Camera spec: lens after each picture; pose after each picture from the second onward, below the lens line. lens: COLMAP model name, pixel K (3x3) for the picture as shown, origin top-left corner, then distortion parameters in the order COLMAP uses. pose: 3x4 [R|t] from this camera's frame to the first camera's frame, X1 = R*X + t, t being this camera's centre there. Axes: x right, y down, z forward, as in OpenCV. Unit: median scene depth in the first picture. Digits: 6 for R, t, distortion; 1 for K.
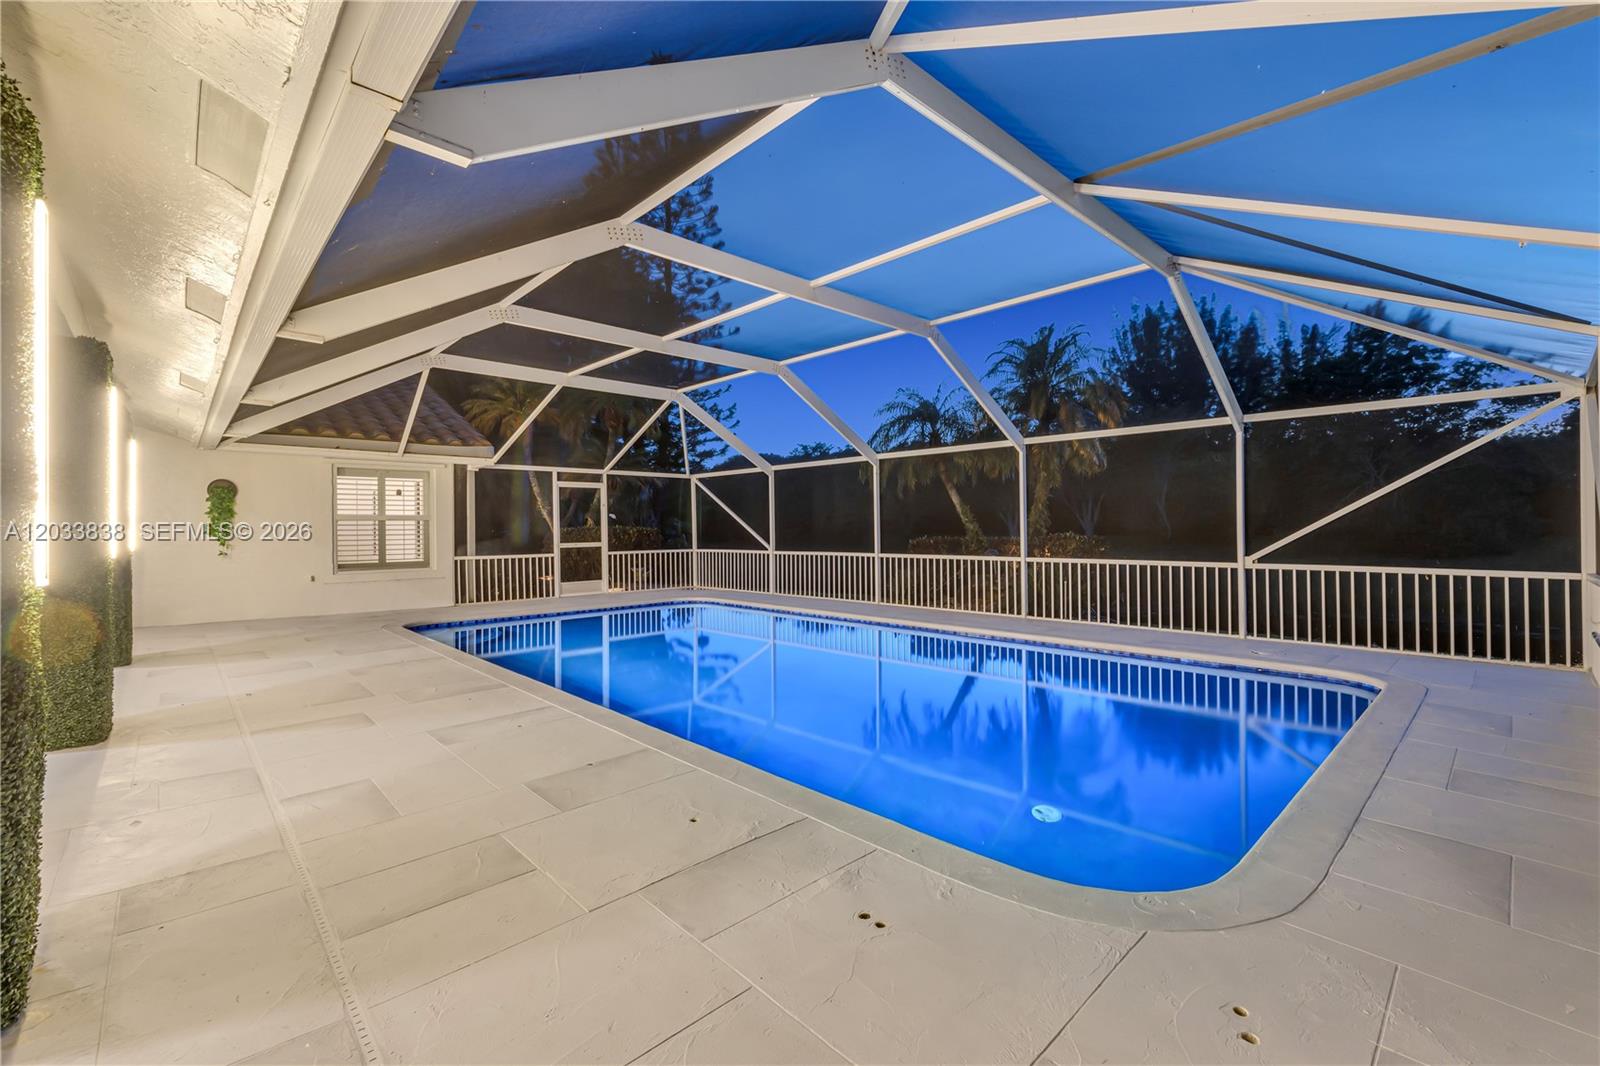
lens RADIAL K [[672.9, 0, 800.0], [0, 672.9, 533.0], [0, 0, 1]] dist [0.000146, 0.000005]
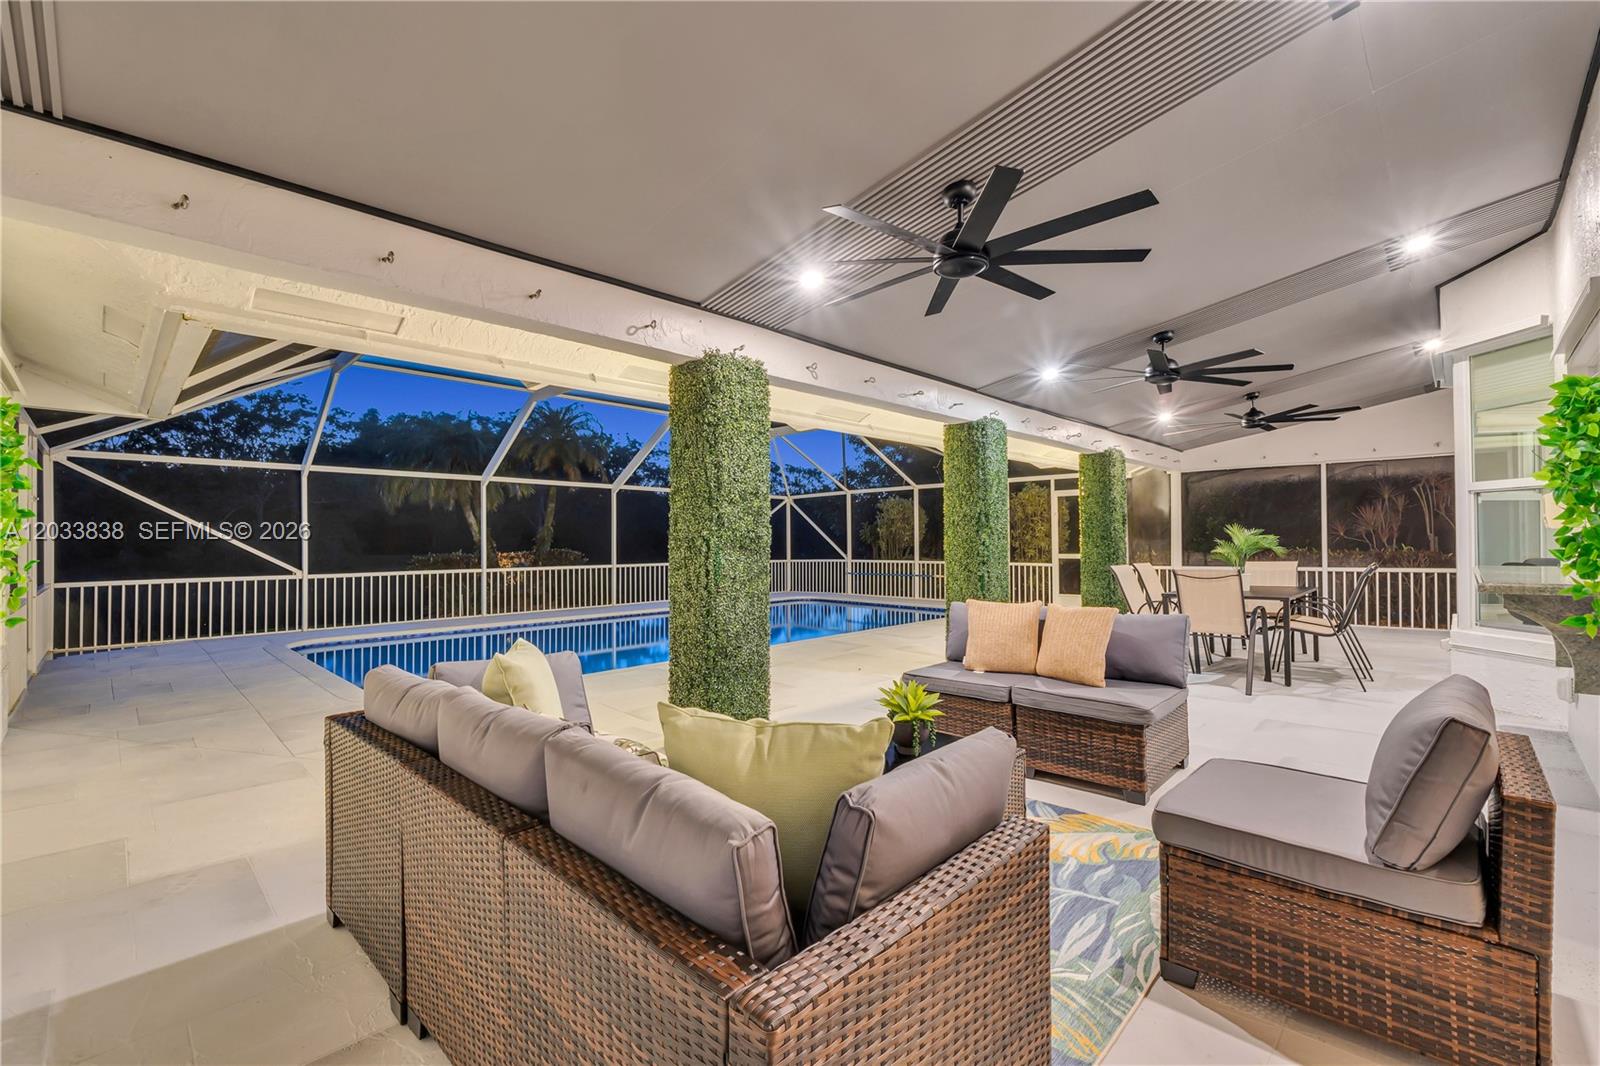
lens RADIAL K [[672.9, 0, 800.0], [0, 672.9, 533.0], [0, 0, 1]] dist [0.000146, 0.000005]
pose [[0.701160, 0.014589, 0.712855, -0.750772], [-0.003154, 0.999844, -0.017359, -0.003324], [-0.712997, 0.009923, 0.701096, 0.079063]]
